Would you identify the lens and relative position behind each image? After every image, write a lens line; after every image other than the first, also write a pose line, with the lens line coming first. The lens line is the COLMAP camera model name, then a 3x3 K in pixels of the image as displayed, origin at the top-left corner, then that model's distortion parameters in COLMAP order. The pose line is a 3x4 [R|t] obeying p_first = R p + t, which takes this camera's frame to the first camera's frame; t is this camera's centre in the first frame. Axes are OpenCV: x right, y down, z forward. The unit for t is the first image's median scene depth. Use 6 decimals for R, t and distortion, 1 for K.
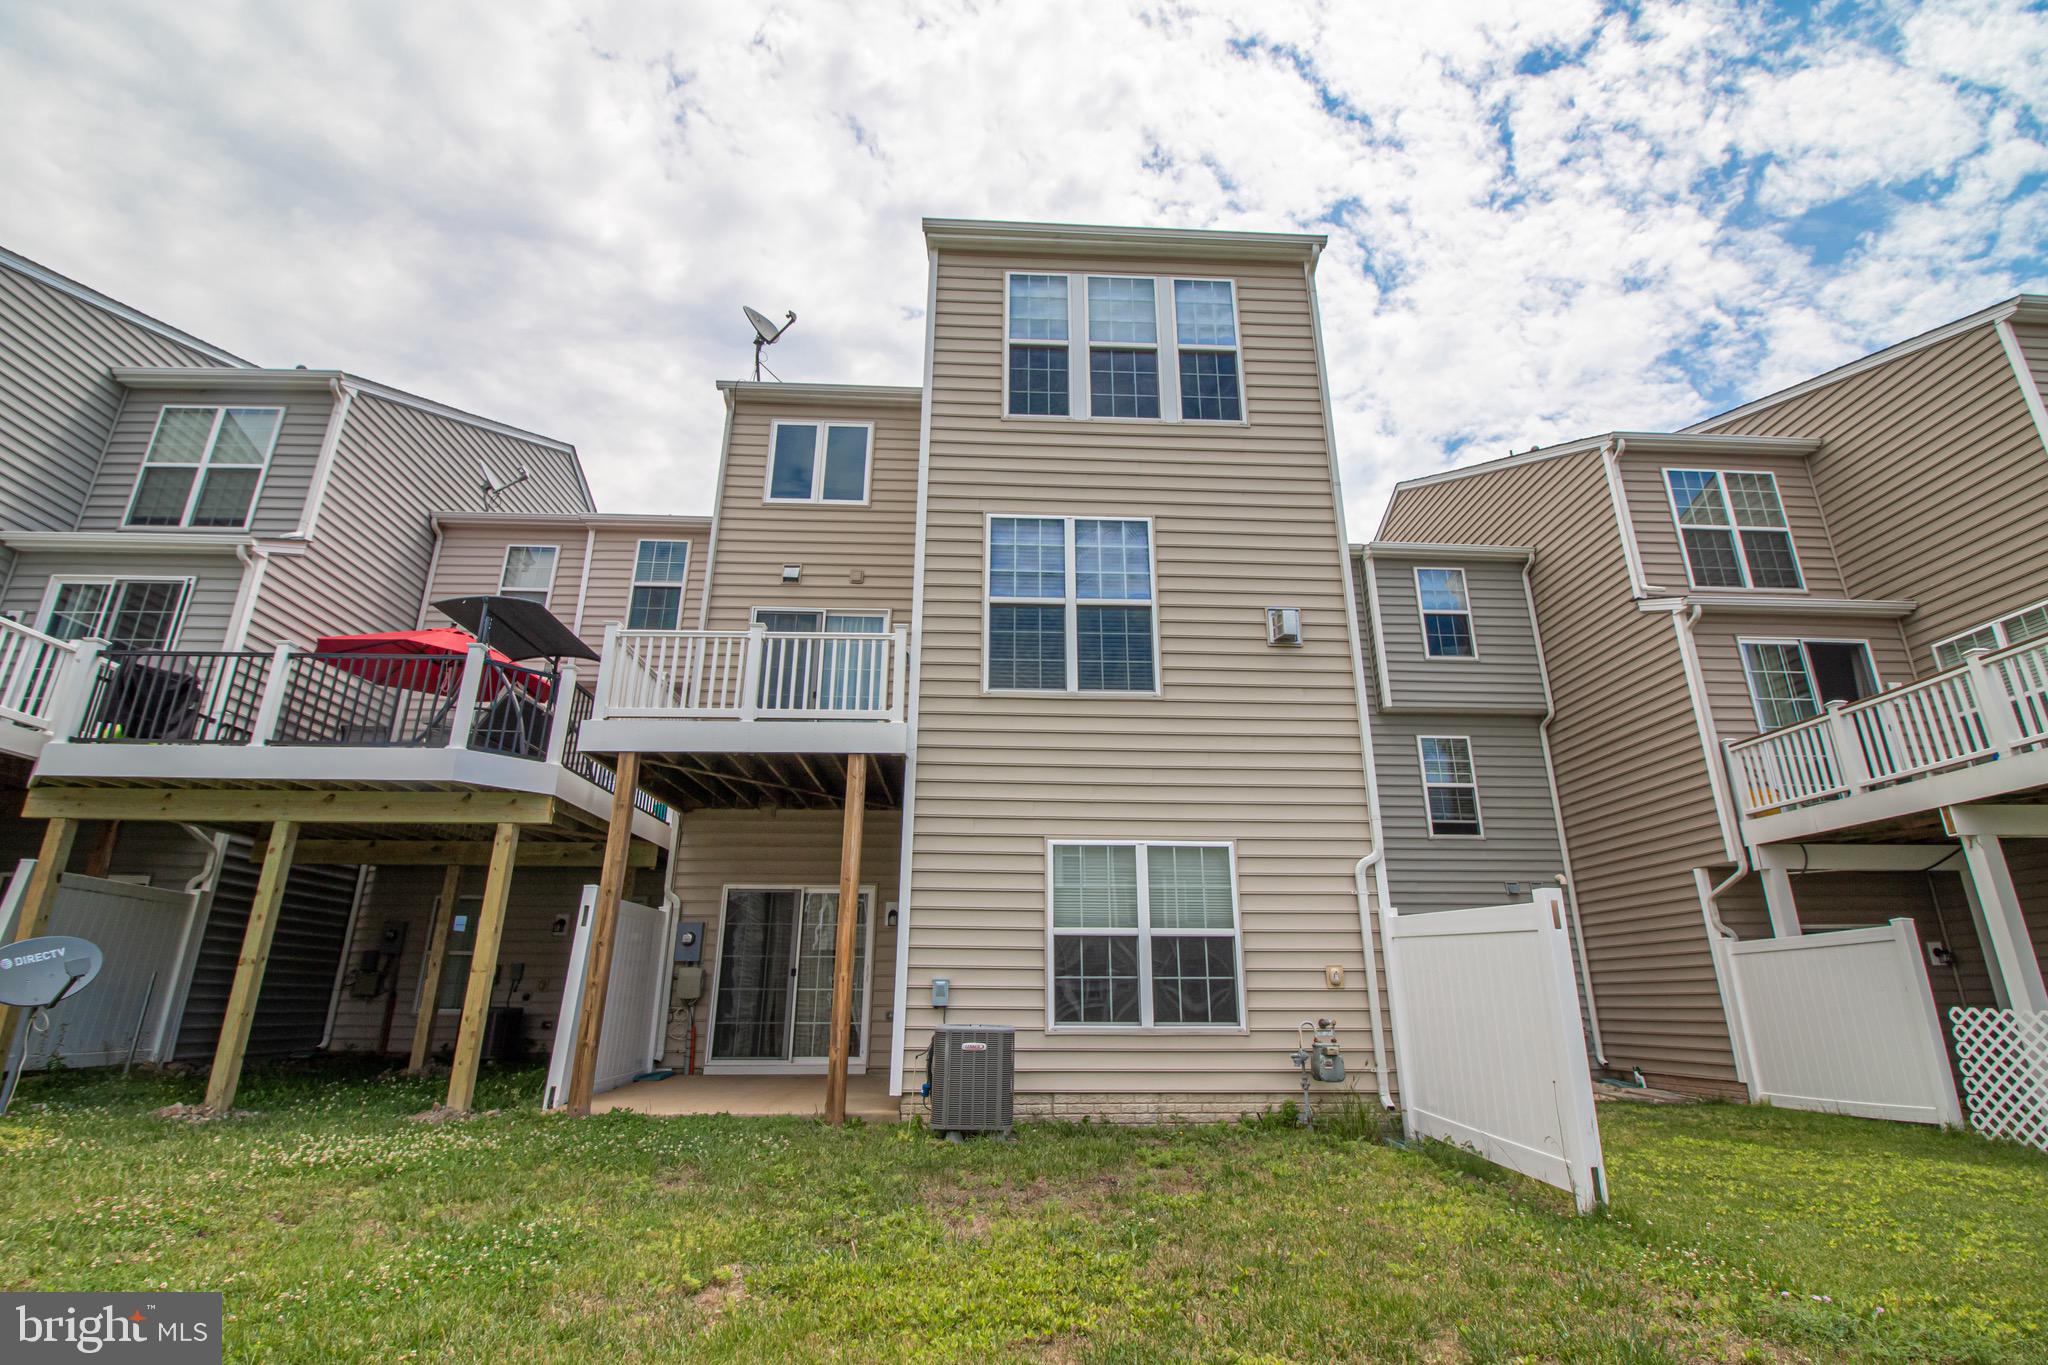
lens RADIAL K [[949.0, 0, 1029.6], [0, 949.0, 672.2], [0, 0, 1]] dist [0.002771, -0.015234]
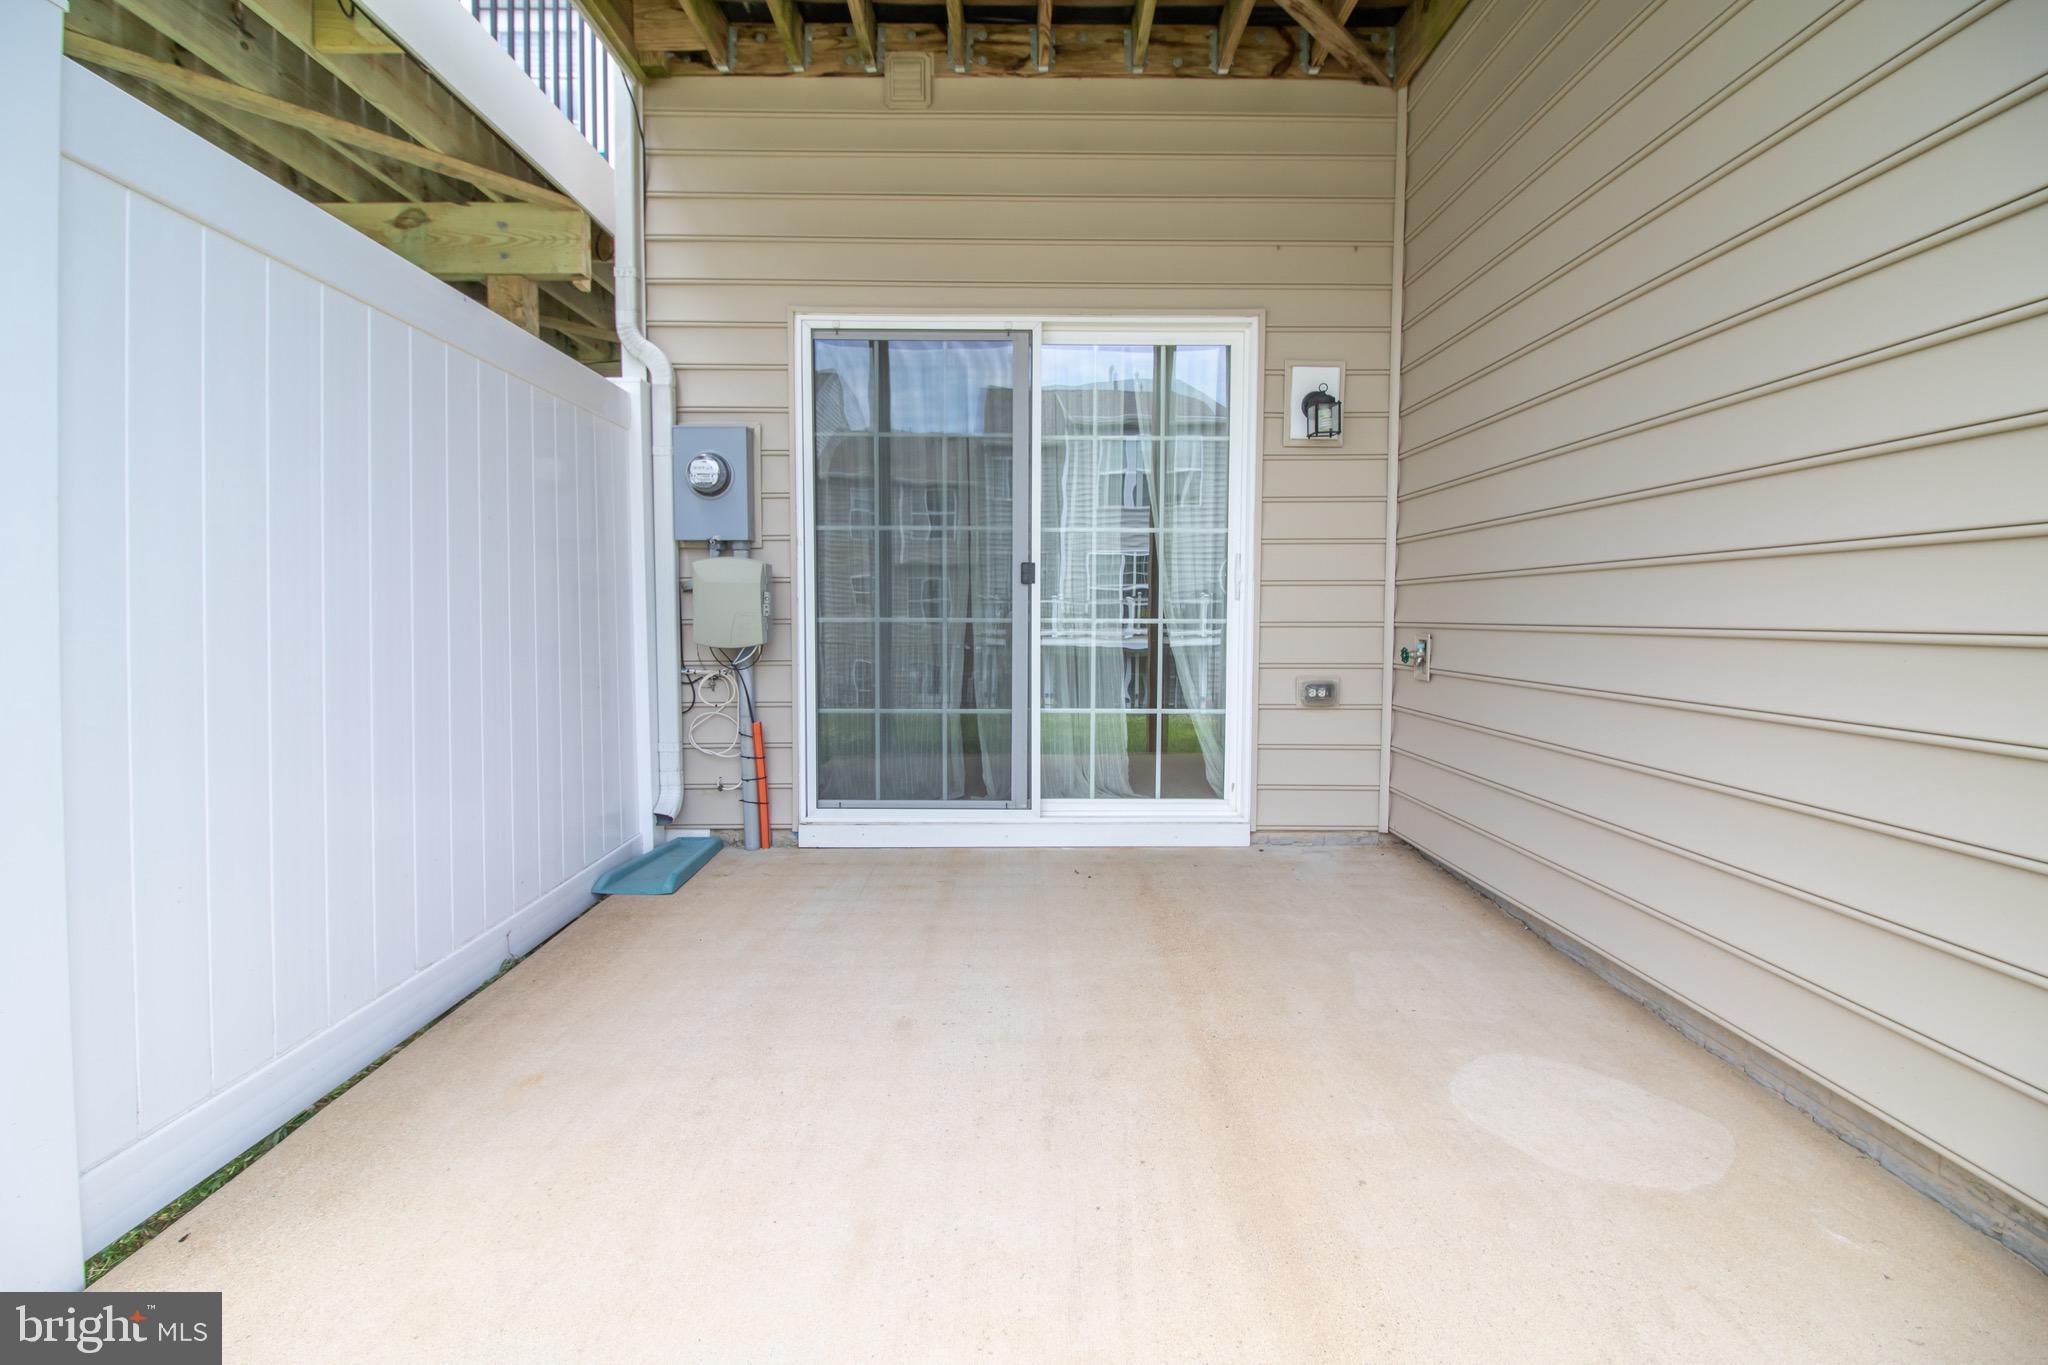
lens RADIAL K [[949.0, 0, 1029.6], [0, 949.0, 672.2], [0, 0, 1]] dist [0.002771, -0.015234]
pose [[0.999766, 0.002323, -0.021515, -0.244015], [0.005913, 0.927057, 0.374874, 0.224185], [0.020817, -0.374913, 0.926826, 0.678844]]
